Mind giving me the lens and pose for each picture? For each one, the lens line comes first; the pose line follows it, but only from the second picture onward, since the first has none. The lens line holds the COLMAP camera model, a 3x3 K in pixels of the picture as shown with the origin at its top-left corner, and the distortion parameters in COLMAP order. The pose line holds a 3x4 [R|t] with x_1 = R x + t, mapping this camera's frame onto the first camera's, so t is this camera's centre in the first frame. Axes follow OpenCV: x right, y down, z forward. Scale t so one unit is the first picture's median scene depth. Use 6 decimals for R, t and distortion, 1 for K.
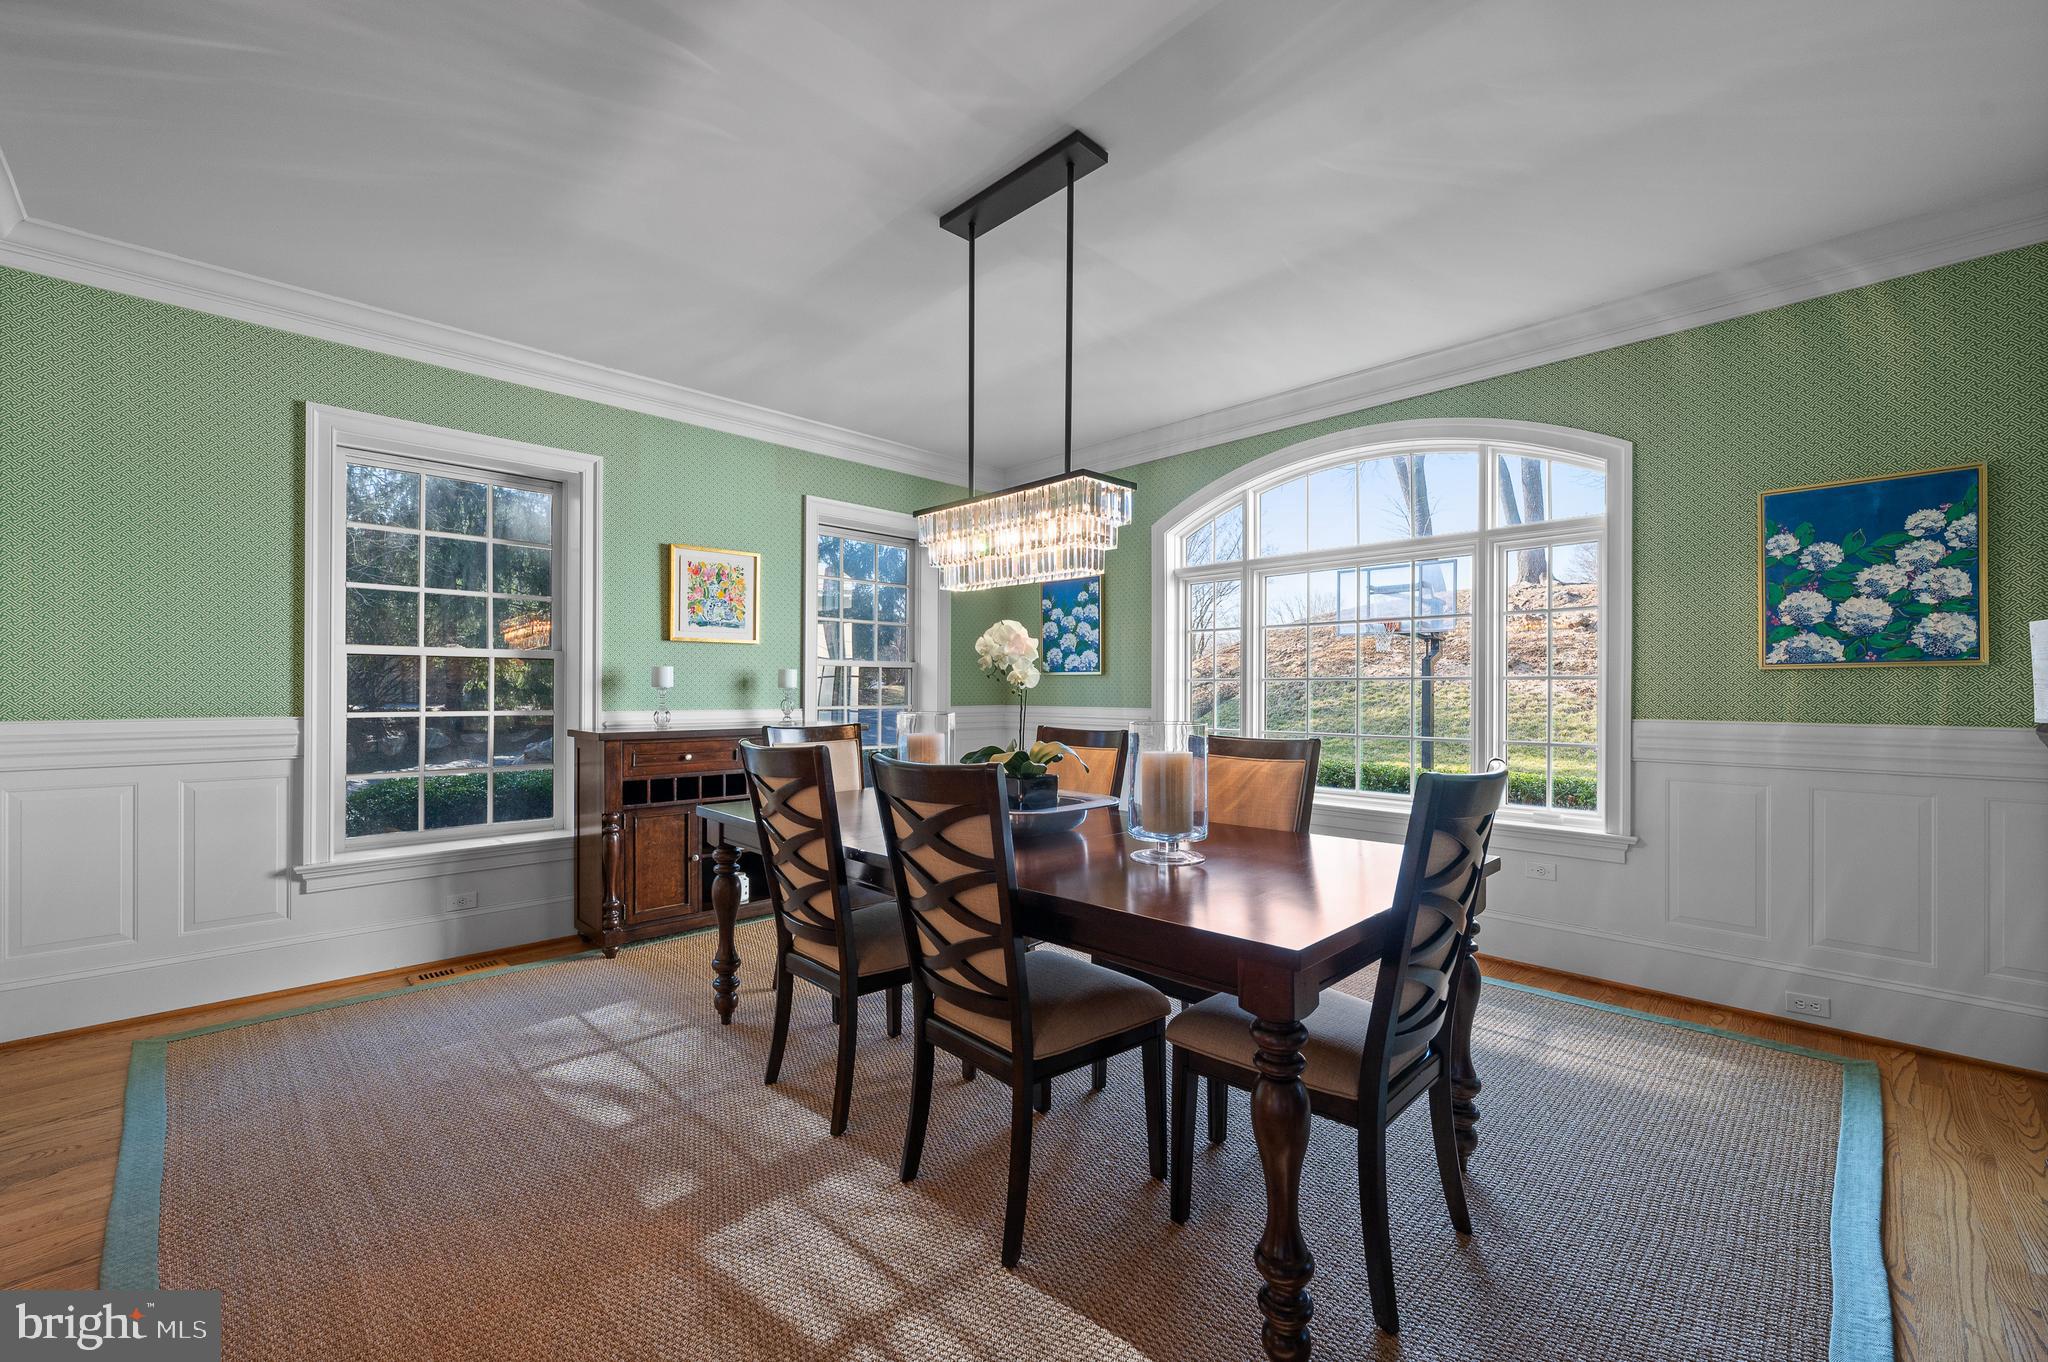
lens RADIAL K [[823.9, 0, 1017.0], [0, 823.9, 681.0], [0, 0, 1]] dist [0.001239, -0.000520]
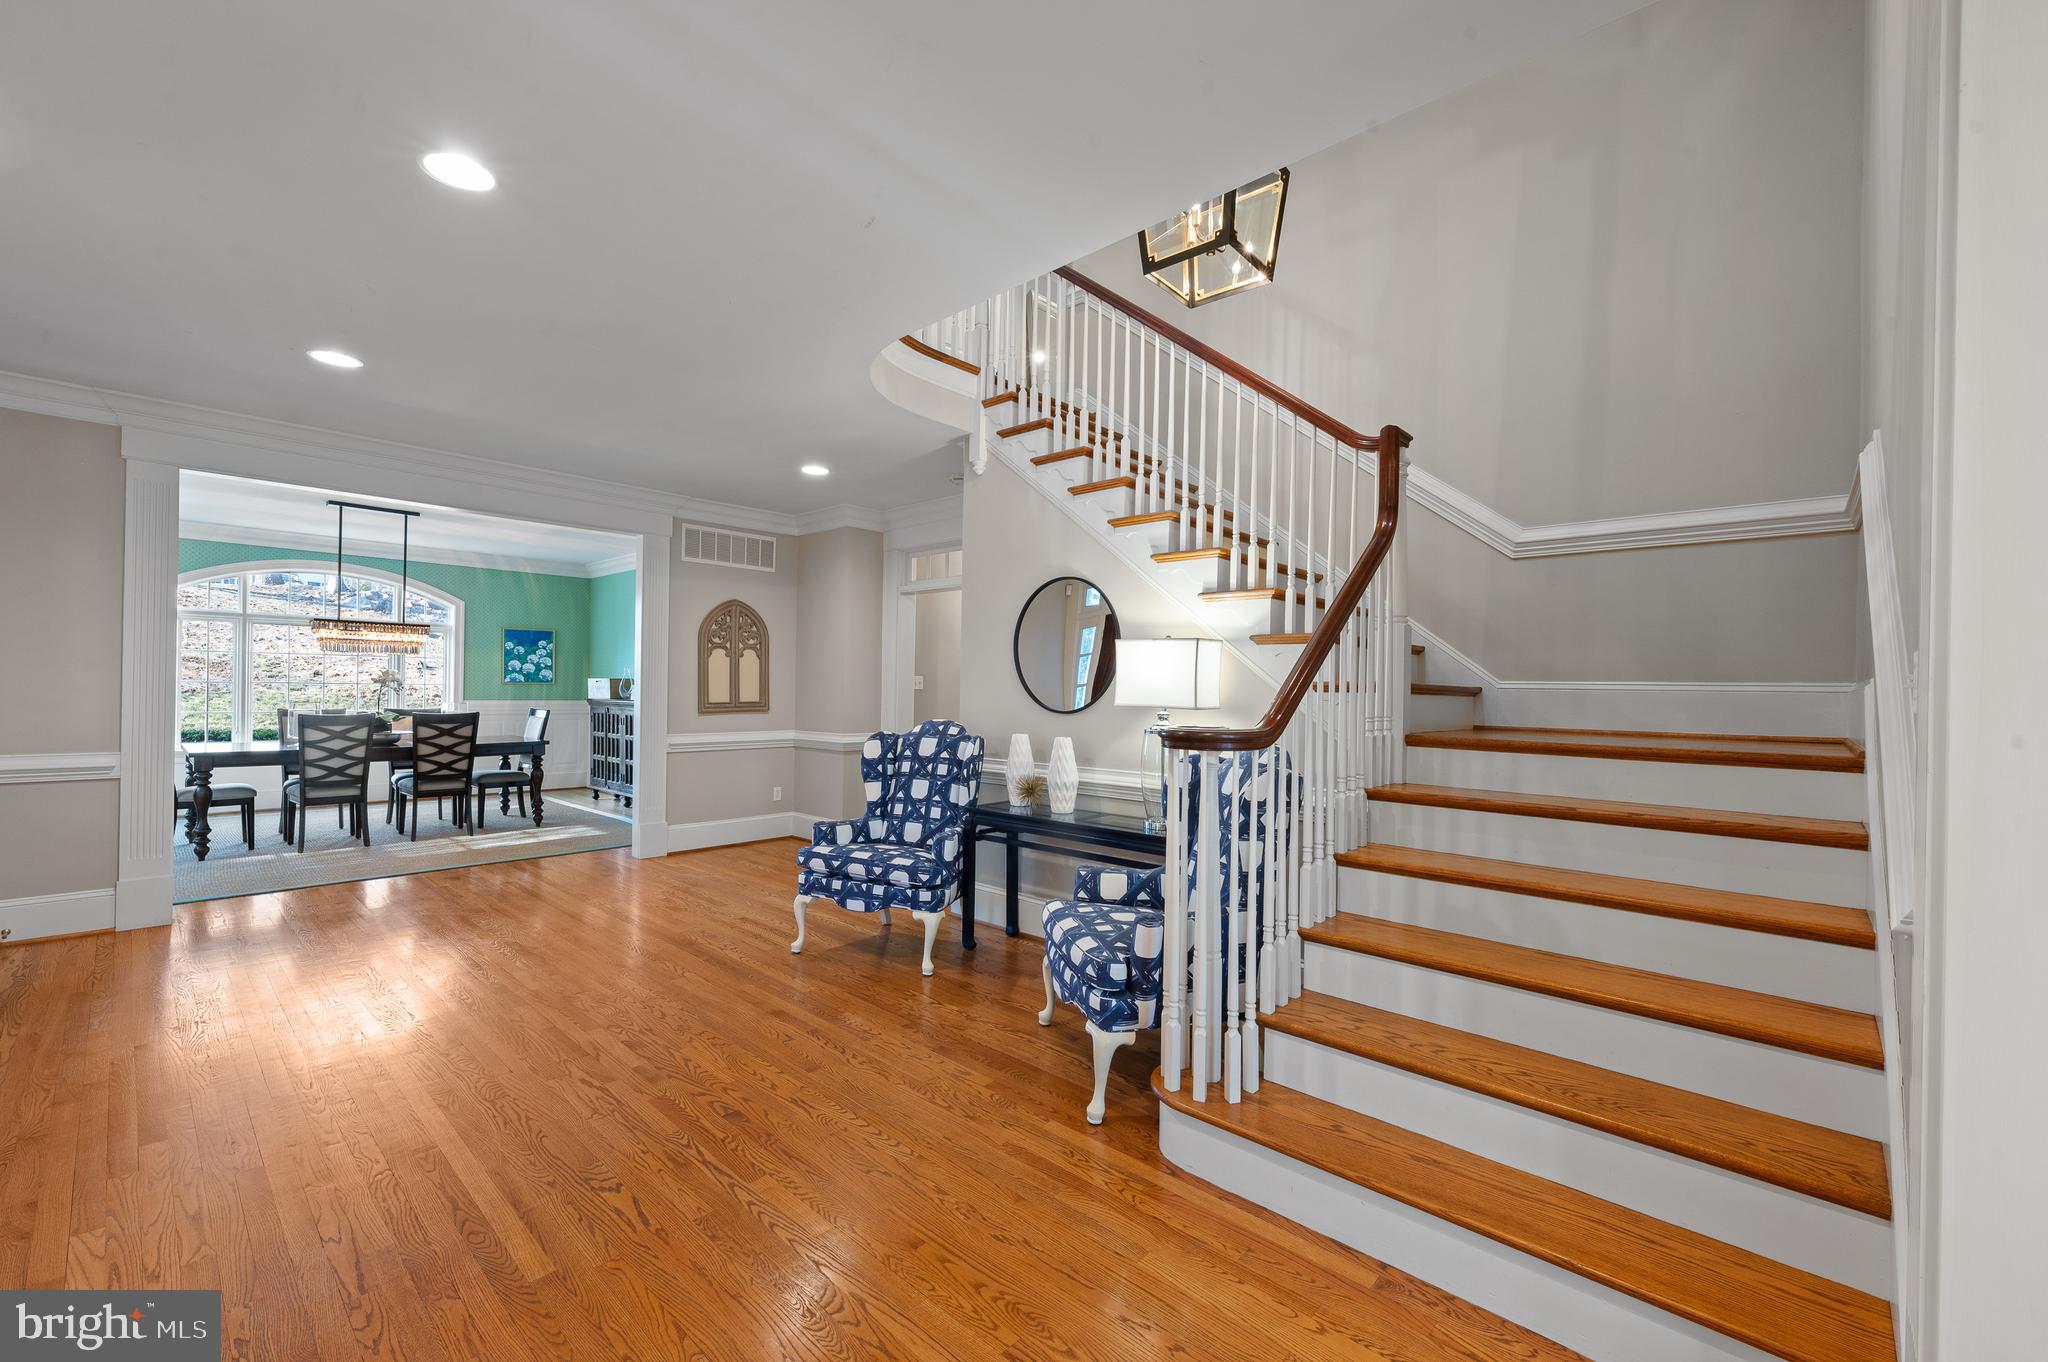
lens RADIAL K [[858.9, 0, 1046.3], [0, 858.9, 692.9], [0, 0, 1]] dist [-0.001029, -0.000188]
pose [[-0.056281, -0.009185, 0.998373, -2.549552], [-0.027453, 0.999594, 0.007648, -0.061698], [-0.998037, -0.026978, -0.056511, -0.915948]]
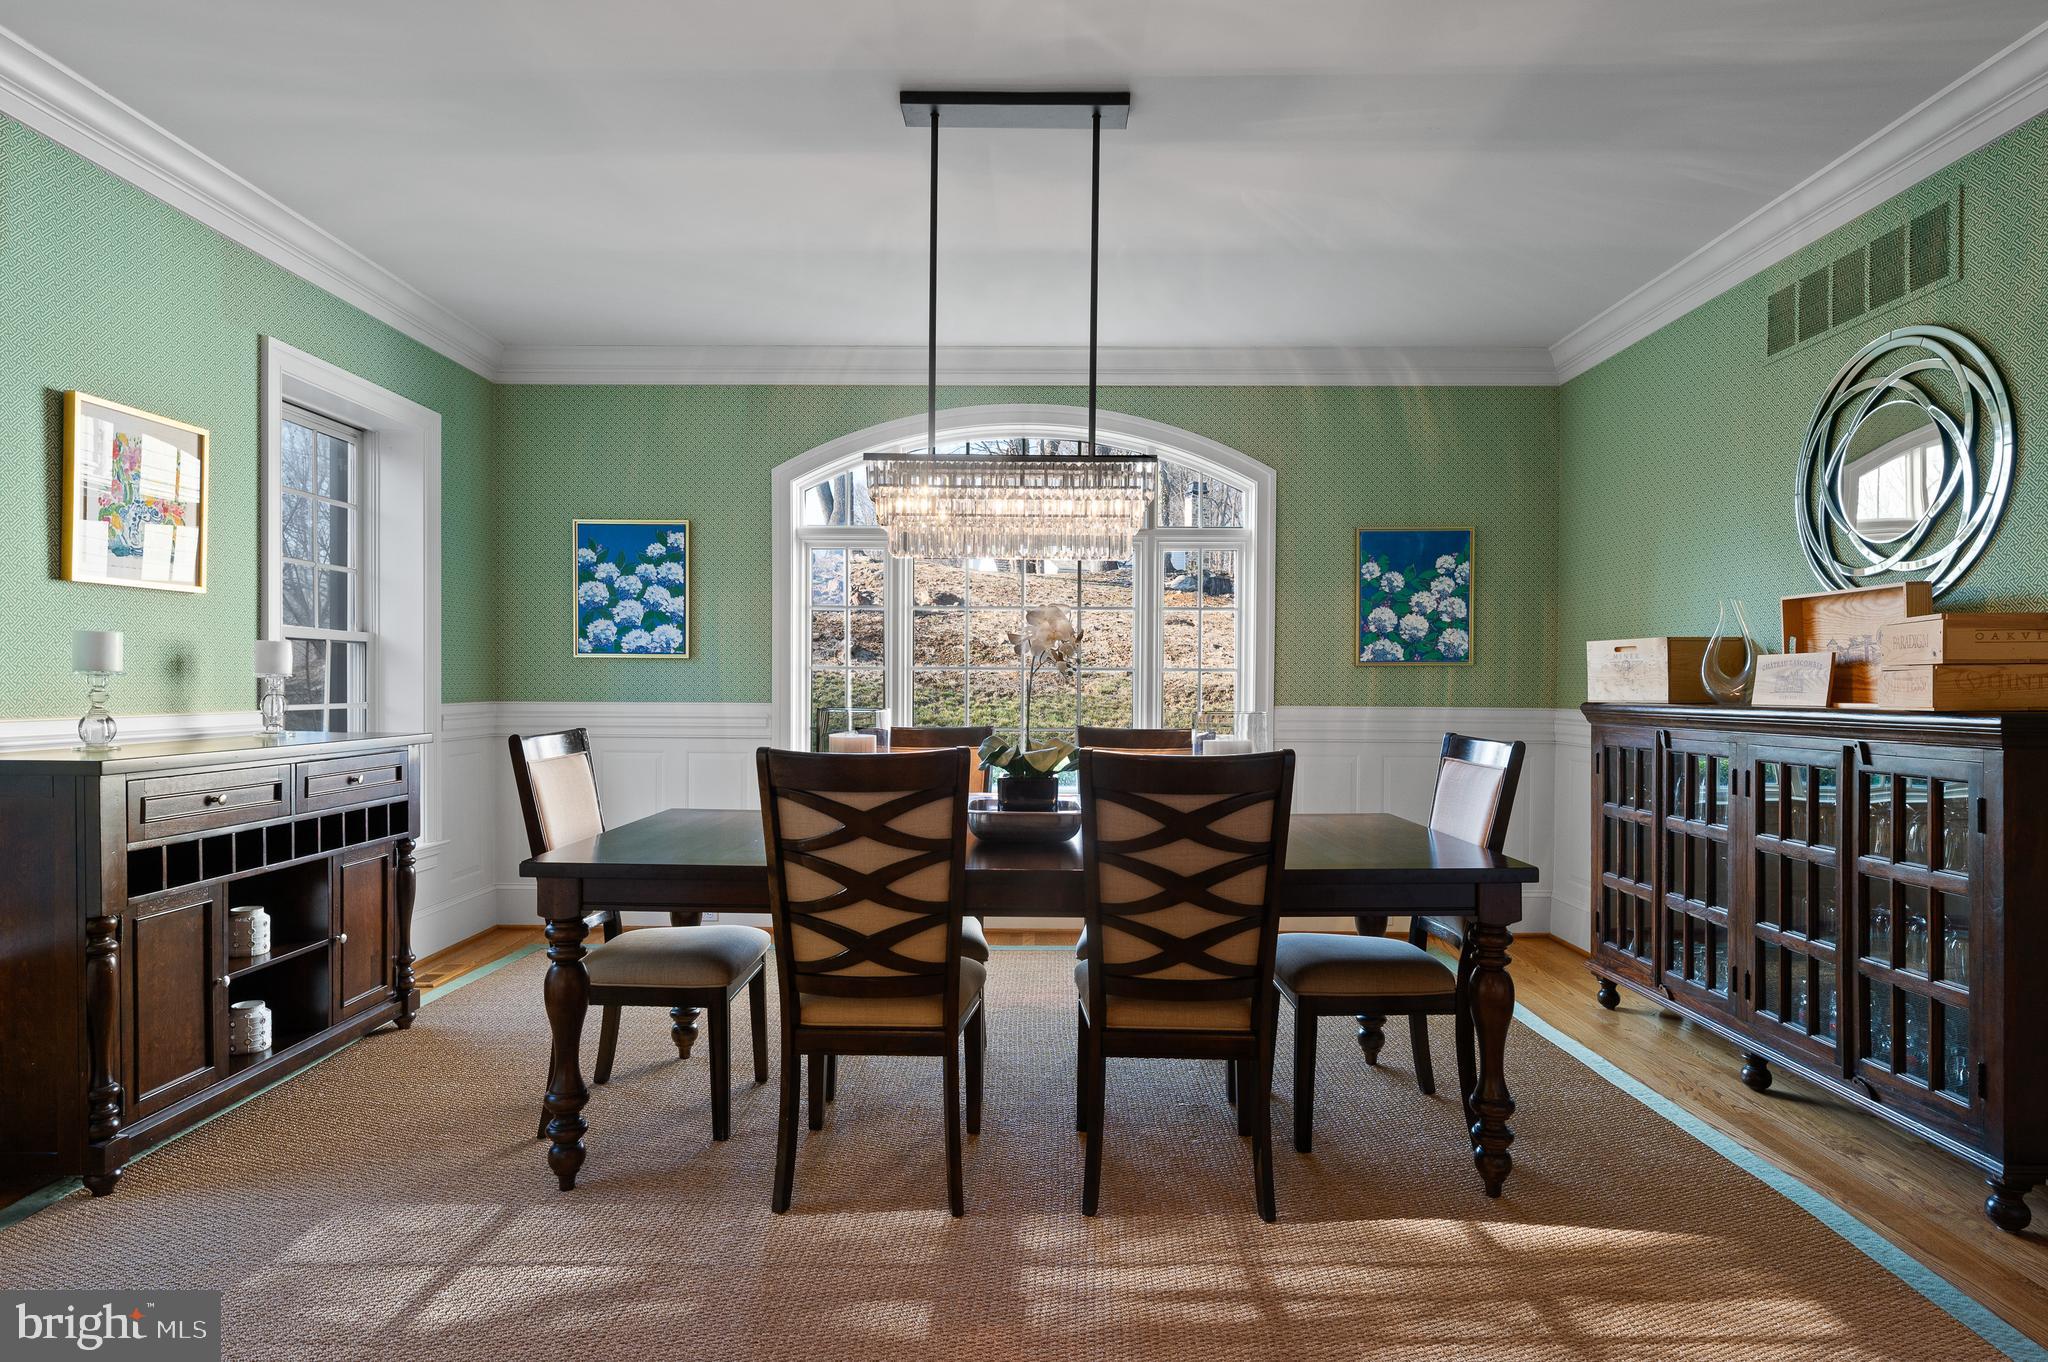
lens RADIAL K [[1147.1, 0, 1013.7], [0, 1147.1, 692.1], [0, 0, 1]] dist [0.002116, -0.000180]
pose [[0.707614, -0.004753, 0.706584, -0.749571], [-0.011625, 0.999764, 0.018367, 0.000268], [-0.706504, -0.021210, 0.707391, 0.111754]]
